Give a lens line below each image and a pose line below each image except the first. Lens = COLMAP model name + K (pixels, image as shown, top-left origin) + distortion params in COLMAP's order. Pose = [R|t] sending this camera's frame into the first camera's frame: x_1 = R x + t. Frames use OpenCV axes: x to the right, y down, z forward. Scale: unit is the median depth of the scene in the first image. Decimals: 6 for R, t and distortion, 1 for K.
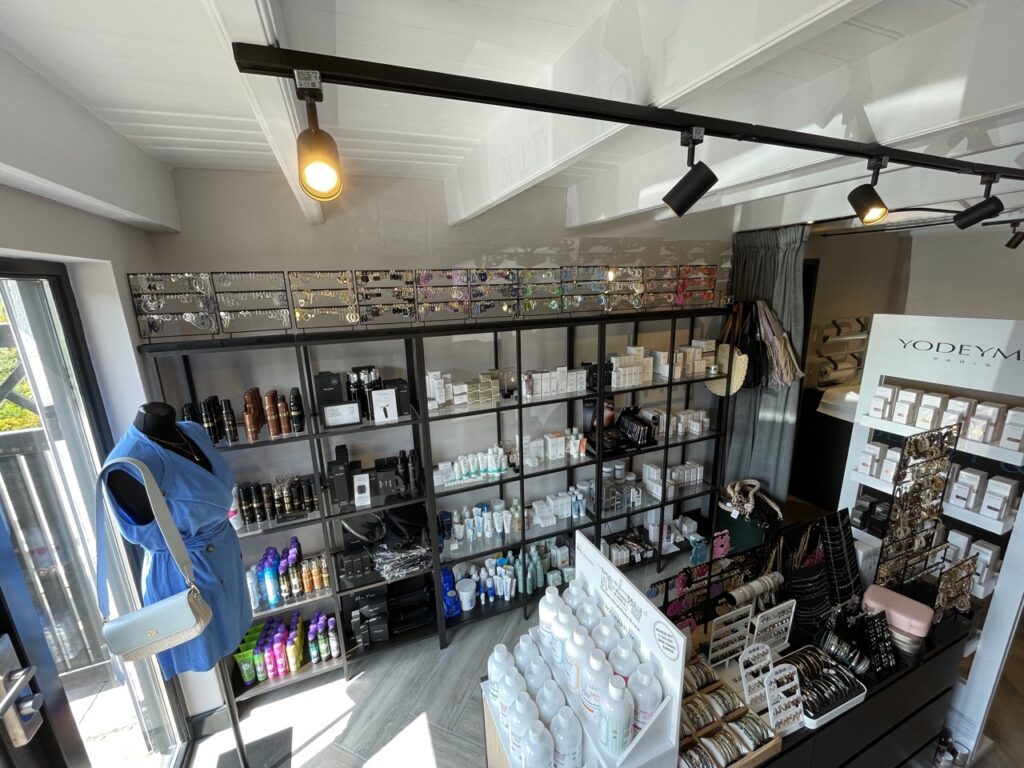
lens RADIAL K [[413.6, 0, 510.6], [0, 413.6, 384.6], [0, 0, 1]] dist [-0.001059, -0.000019]
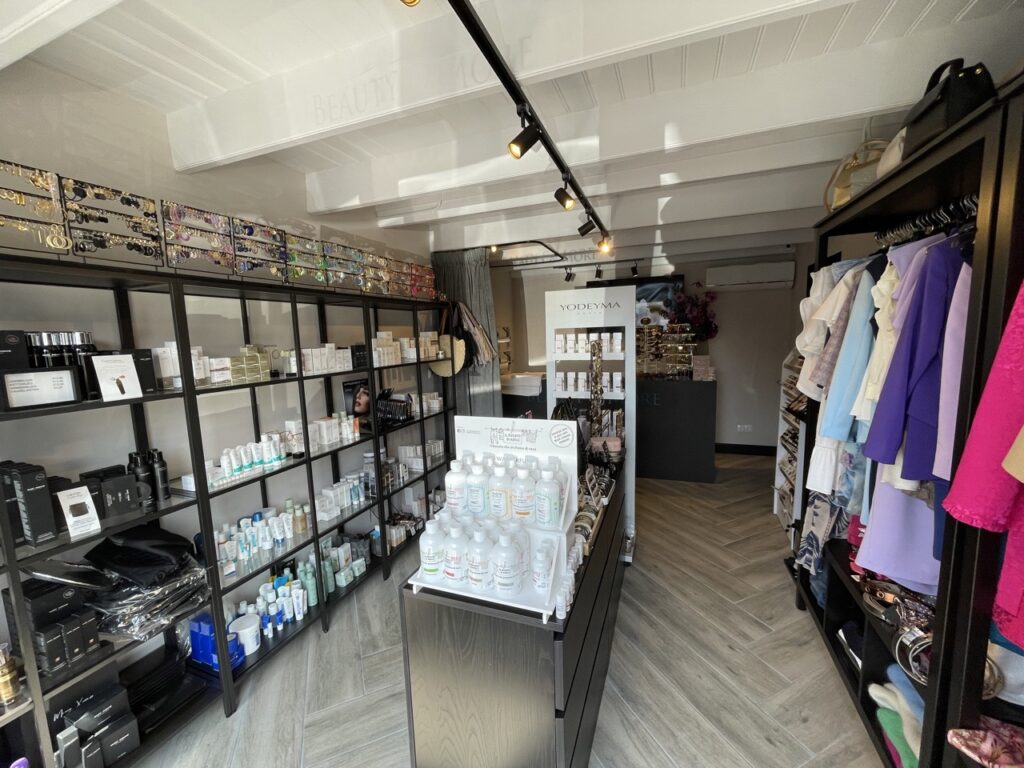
lens RADIAL K [[413.6, 0, 510.6], [0, 413.6, 384.6], [0, 0, 1]] dist [-0.001059, -0.000019]
pose [[0.686718, -0.080645, 0.722437, -0.306587], [0.181756, 0.981309, -0.063226, 0.198605], [-0.703835, 0.174725, 0.688540, 0.038889]]
